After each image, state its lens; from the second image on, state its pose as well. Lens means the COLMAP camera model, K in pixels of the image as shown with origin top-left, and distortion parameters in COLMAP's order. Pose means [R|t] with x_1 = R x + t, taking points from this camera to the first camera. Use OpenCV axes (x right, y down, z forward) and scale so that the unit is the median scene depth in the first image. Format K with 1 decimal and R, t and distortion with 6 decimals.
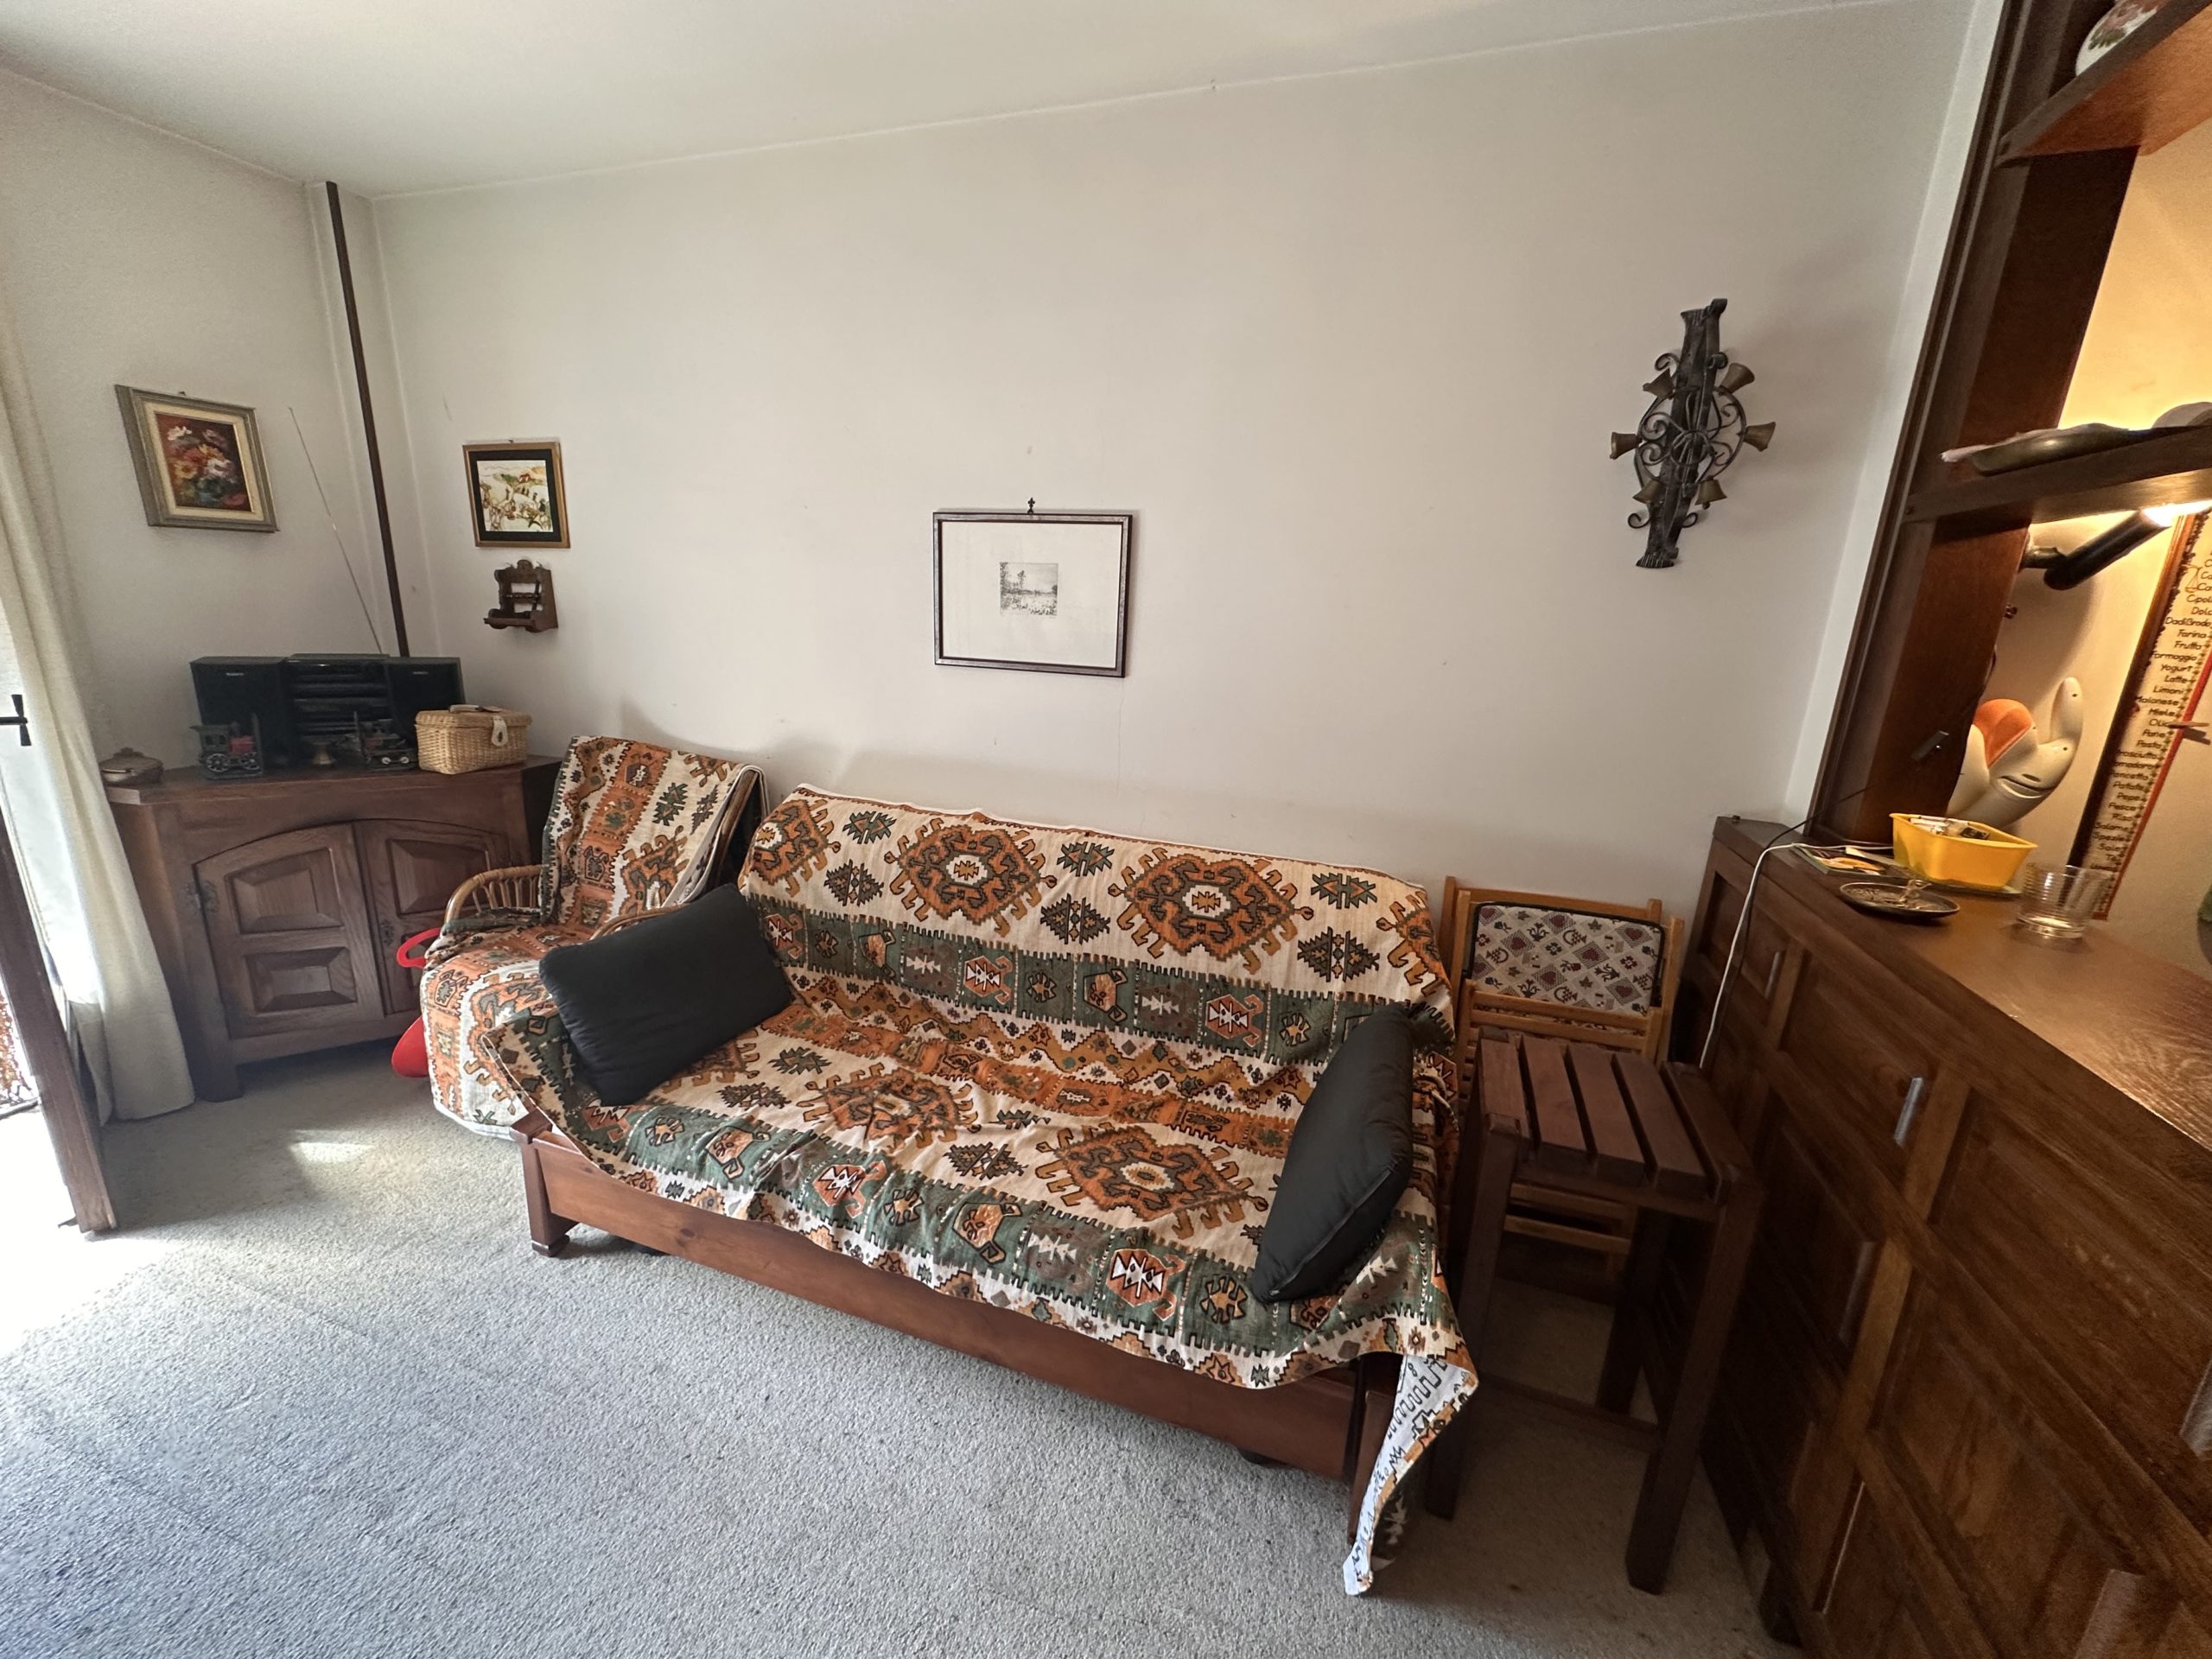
lens RADIAL K [[883.5, 0, 1104.2], [0, 883.5, 827.6], [0, 0, 1]] dist [-0.001861, 0.000463]
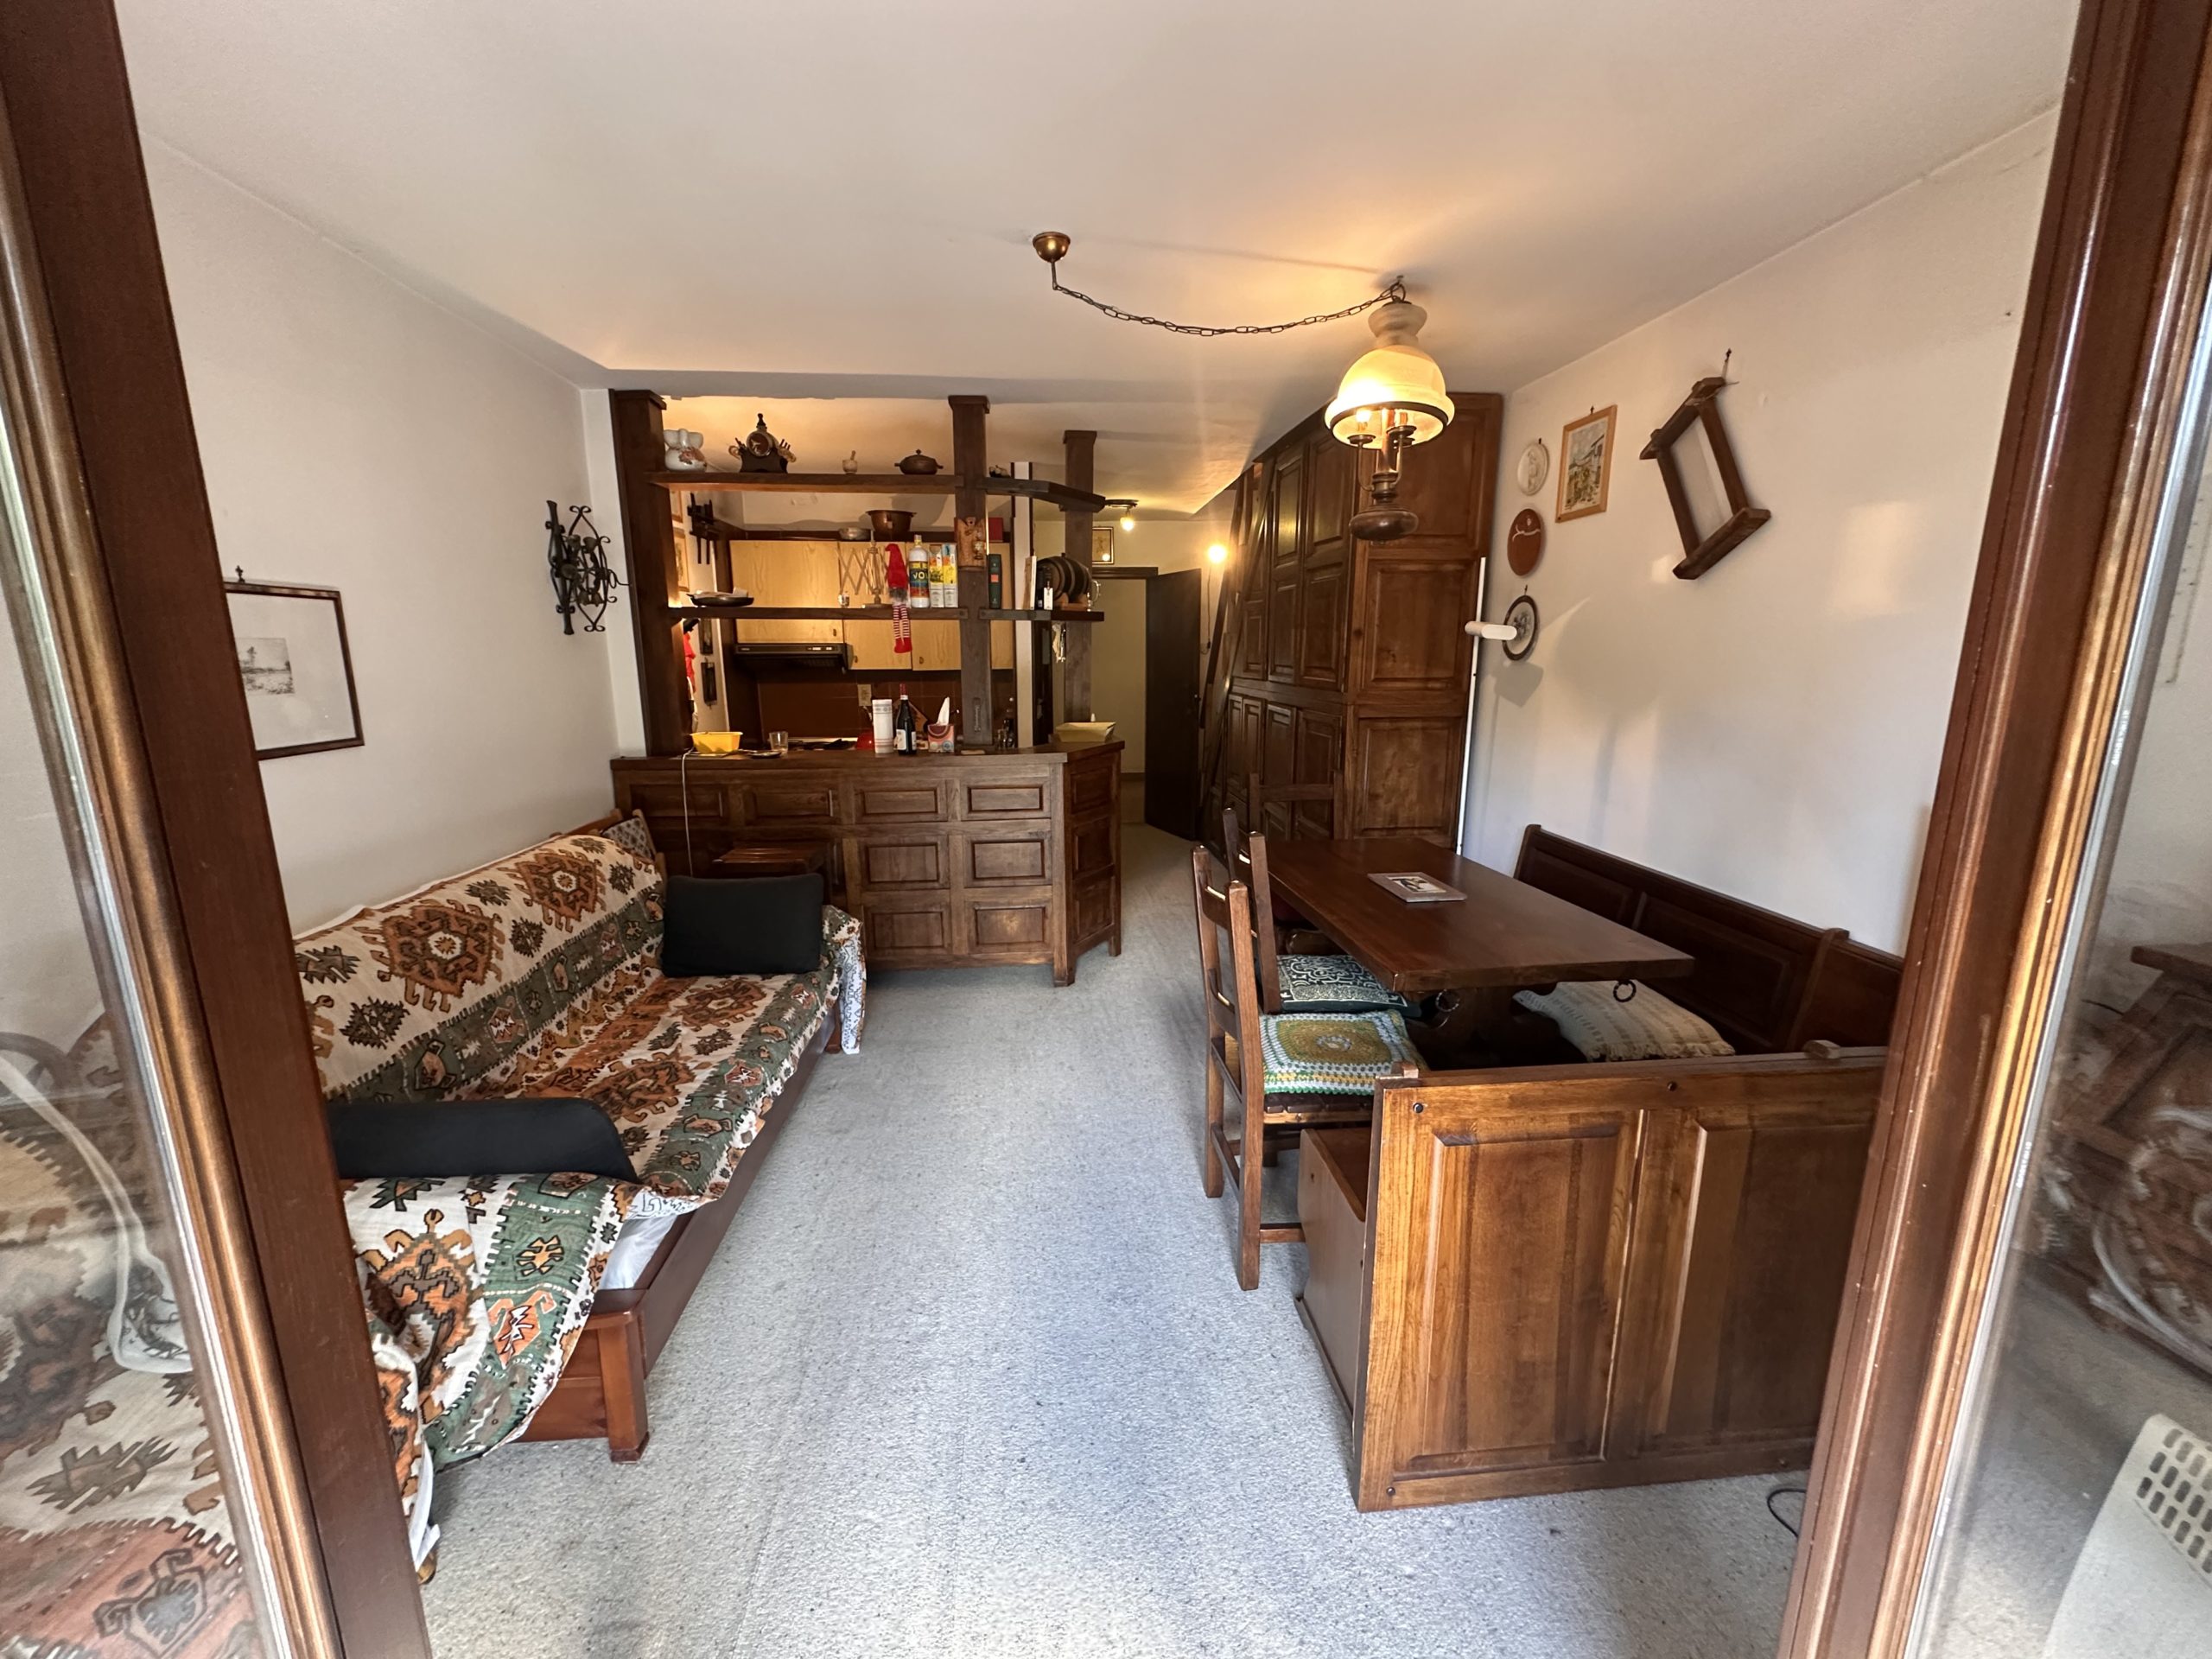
lens RADIAL K [[883.5, 0, 1105.5], [0, 883.5, 826.1], [0, 0, 1]] dist [-0.001861, 0.000463]
pose [[-0.394461, -0.221091, 0.891919, -1.346572], [0.216185, 0.921053, 0.323923, -0.245433], [-0.893120, 0.320595, -0.315523, 0.620699]]
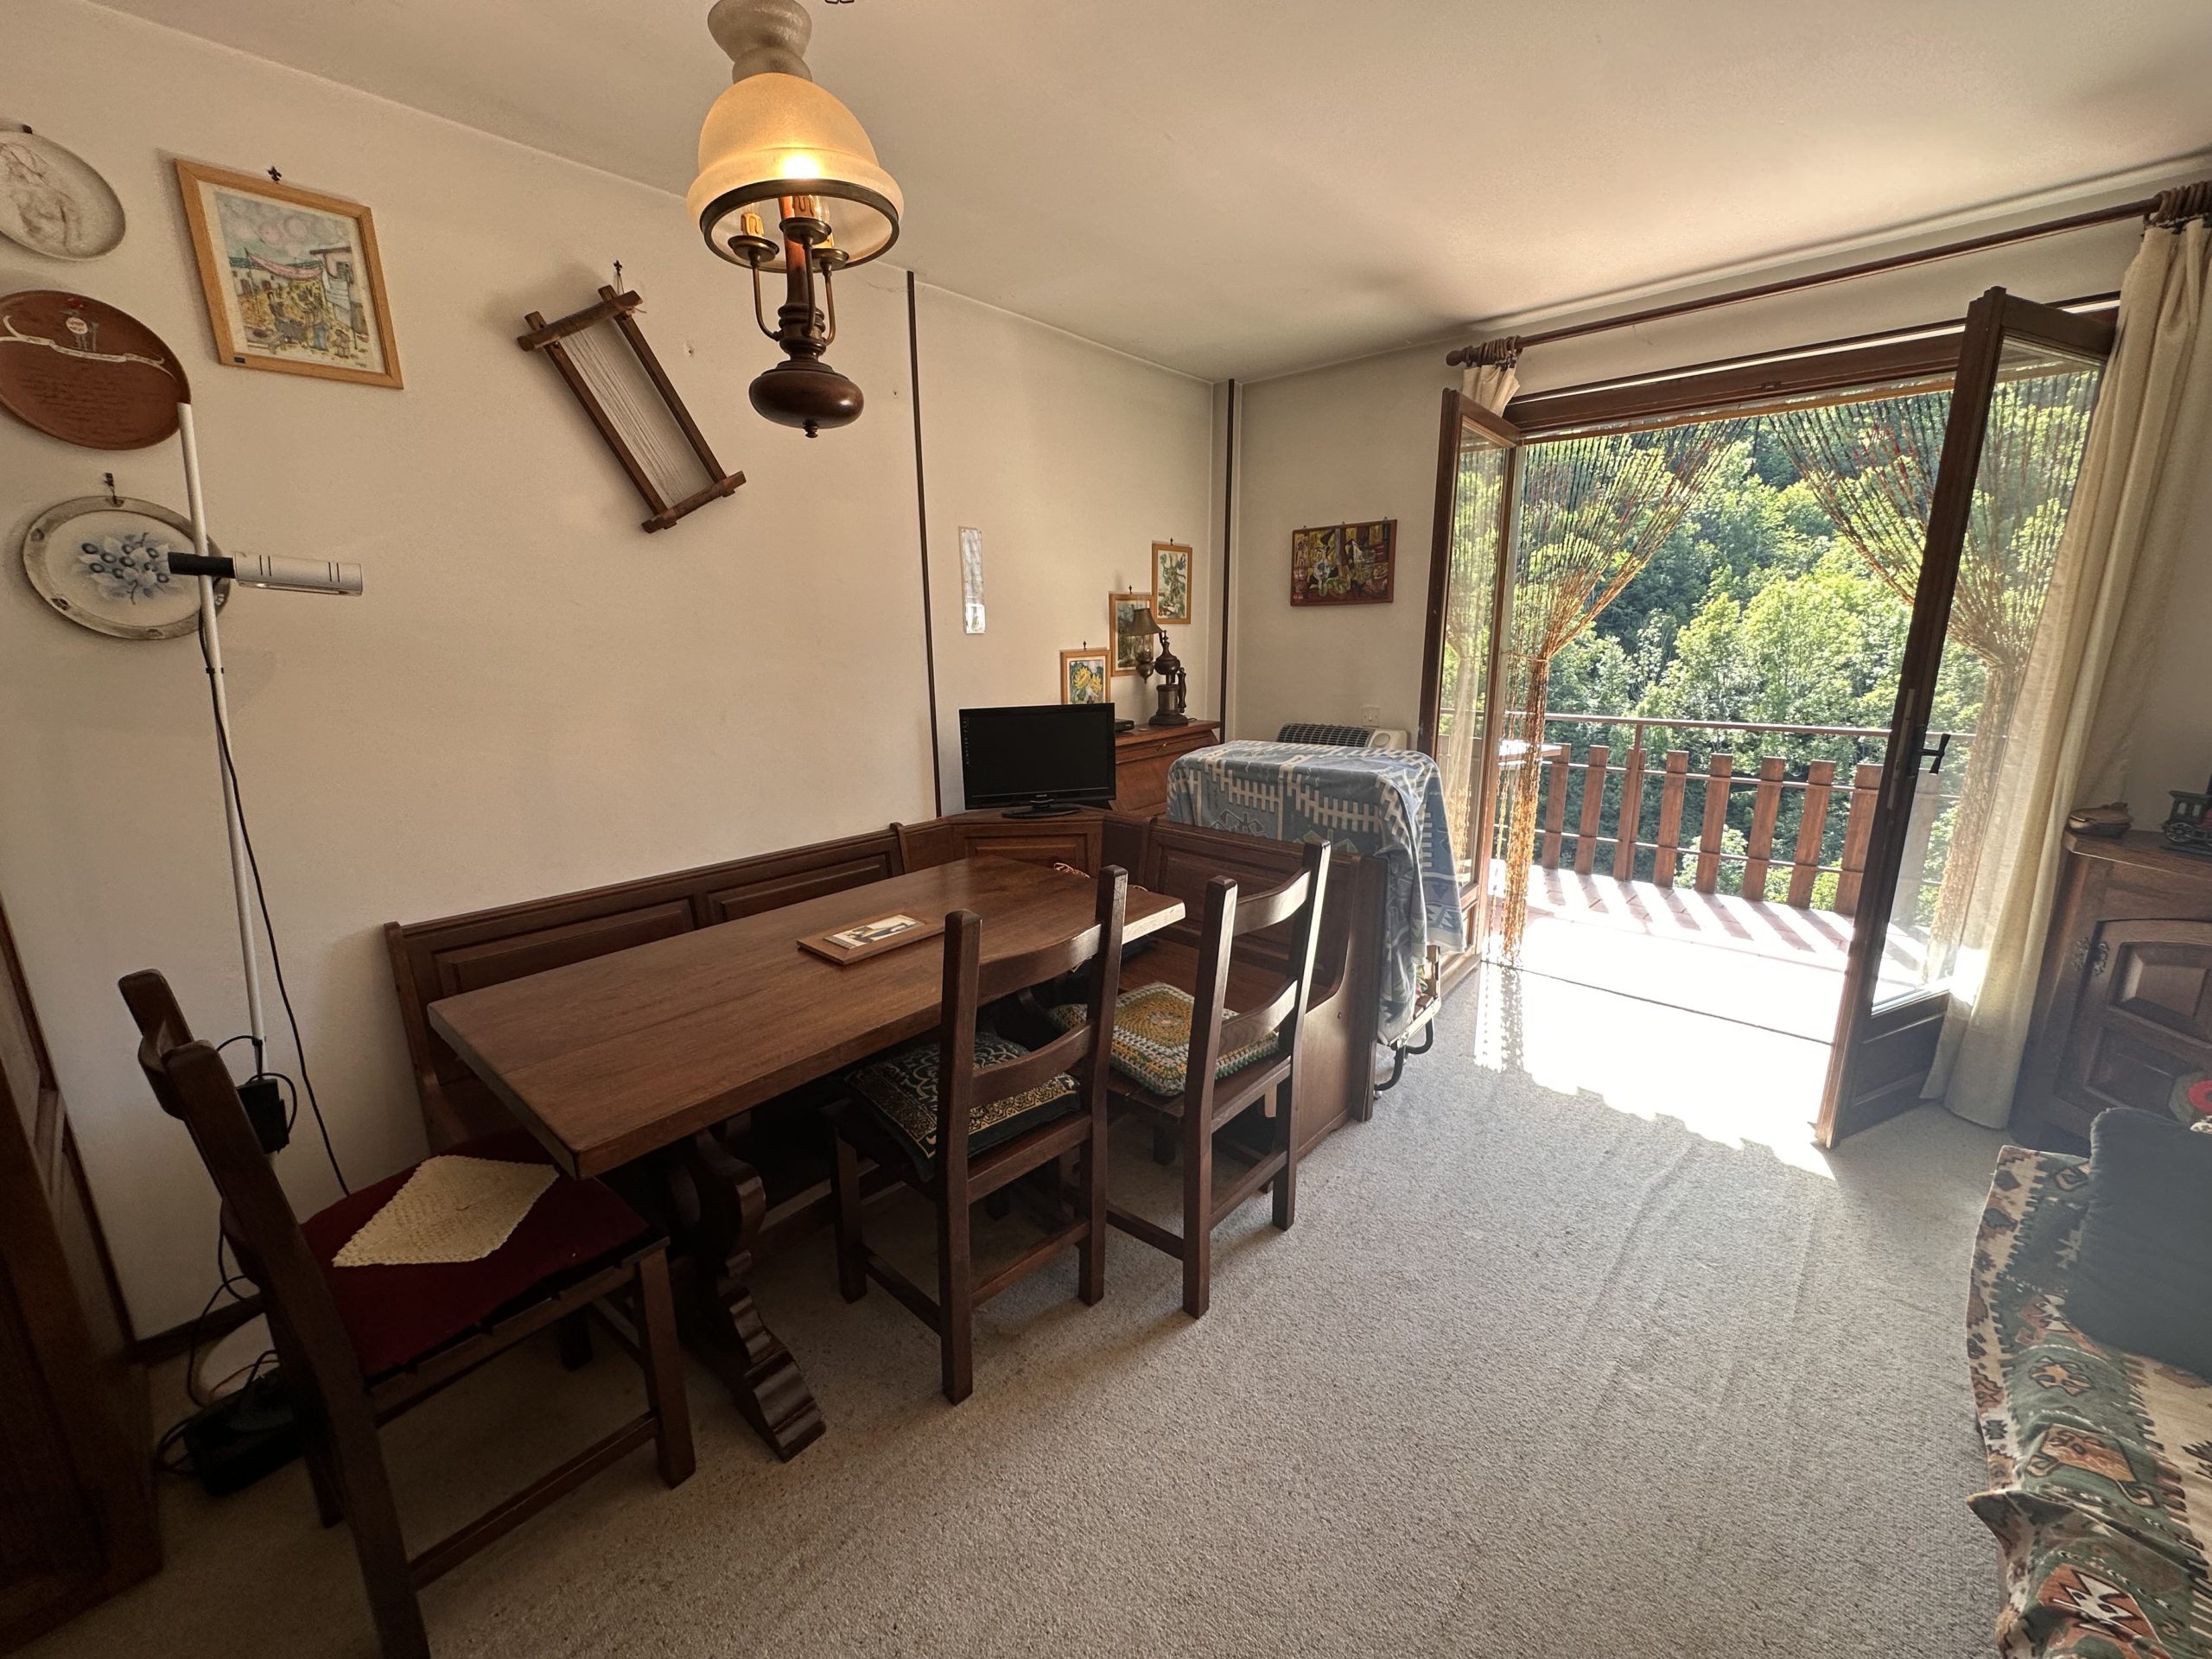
lens RADIAL K [[883.5, 0, 1104.3], [0, 883.5, 829.4], [0, 0, 1]] dist [-0.001861, 0.000463]
pose [[-0.410908, 0.170903, -0.895515, 0.334302], [-0.234686, 0.929340, 0.285044, -0.082153], [0.880952, 0.327292, -0.341764, 0.340994]]
